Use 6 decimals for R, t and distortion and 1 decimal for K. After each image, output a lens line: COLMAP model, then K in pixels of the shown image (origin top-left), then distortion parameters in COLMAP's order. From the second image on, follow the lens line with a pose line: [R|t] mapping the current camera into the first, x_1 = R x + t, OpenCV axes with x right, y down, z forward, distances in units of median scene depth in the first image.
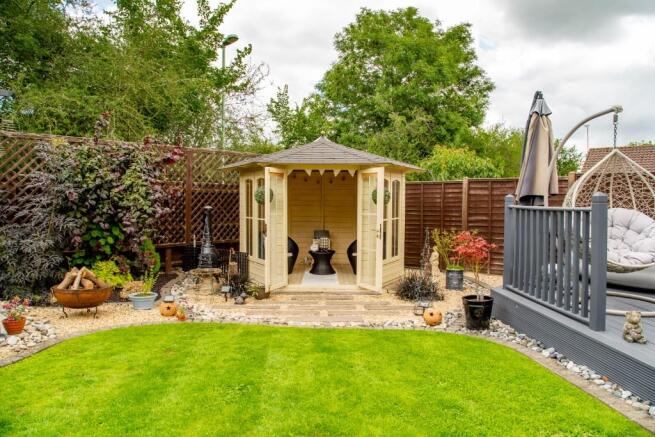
lens RADIAL K [[458.3, 0, 330.9], [0, 458.3, 219.4], [0, 0, 1]] dist [-0.078404, 0.029841]
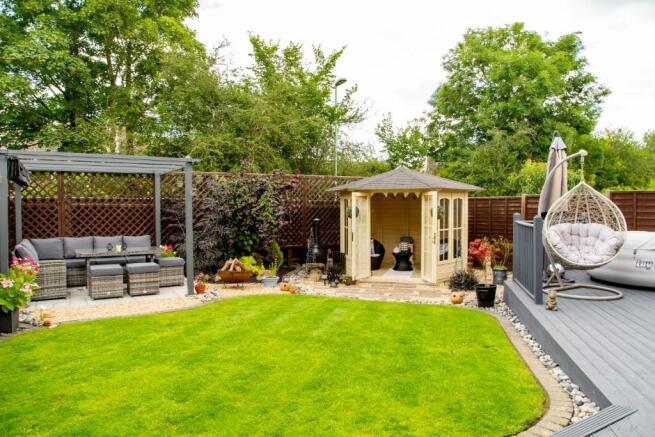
lens RADIAL K [[458.3, 0, 330.1], [0, 458.3, 215.8], [0, 0, 1]] dist [-0.078404, 0.029841]
pose [[0.960755, -0.001662, -0.277394, 0.186482], [-0.003702, 0.999816, -0.018812, -0.014040], [0.277374, 0.019101, 0.960572, -0.390977]]
